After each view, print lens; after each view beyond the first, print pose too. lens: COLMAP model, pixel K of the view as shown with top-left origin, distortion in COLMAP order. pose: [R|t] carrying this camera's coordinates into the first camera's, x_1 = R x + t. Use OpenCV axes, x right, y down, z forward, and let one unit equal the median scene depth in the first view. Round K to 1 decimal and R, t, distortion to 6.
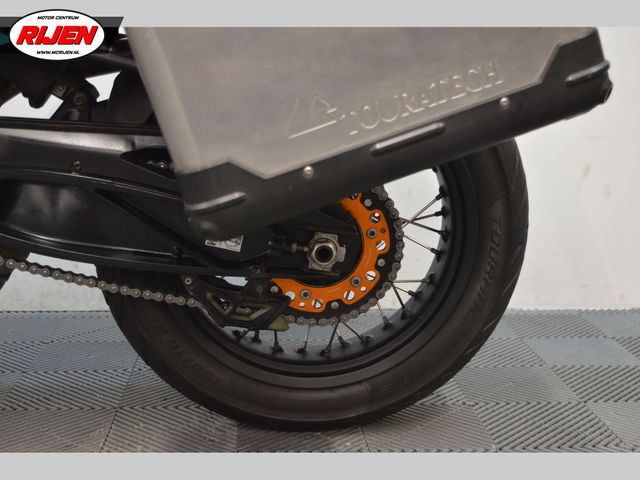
lens RADIAL K [[973.7, 0, 320.2], [0, 973.7, 239.1], [0, 0, 1]] dist [0.007166, 0.000000]
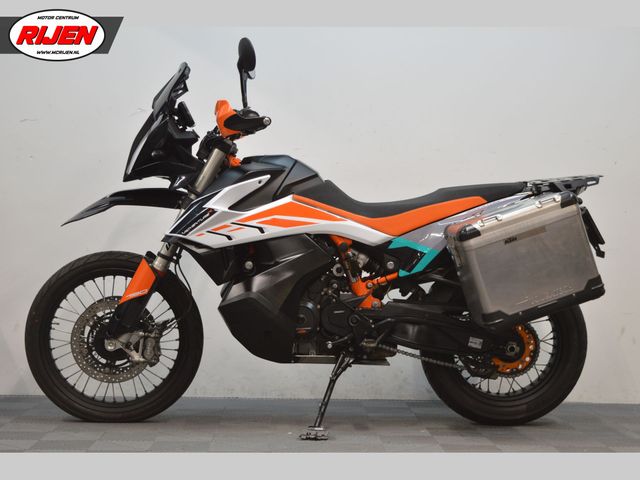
lens RADIAL K [[1250.7, 0, 321.2], [0, 1250.7, 240.2], [0, 0, 1]] dist [0.077654, 0.000000]
pose [[0.999600, 0.000989, -0.028247, -0.420186], [-0.006139, 0.983125, -0.182833, 0.351314], [0.027590, 0.182934, 0.982738, -2.473223]]
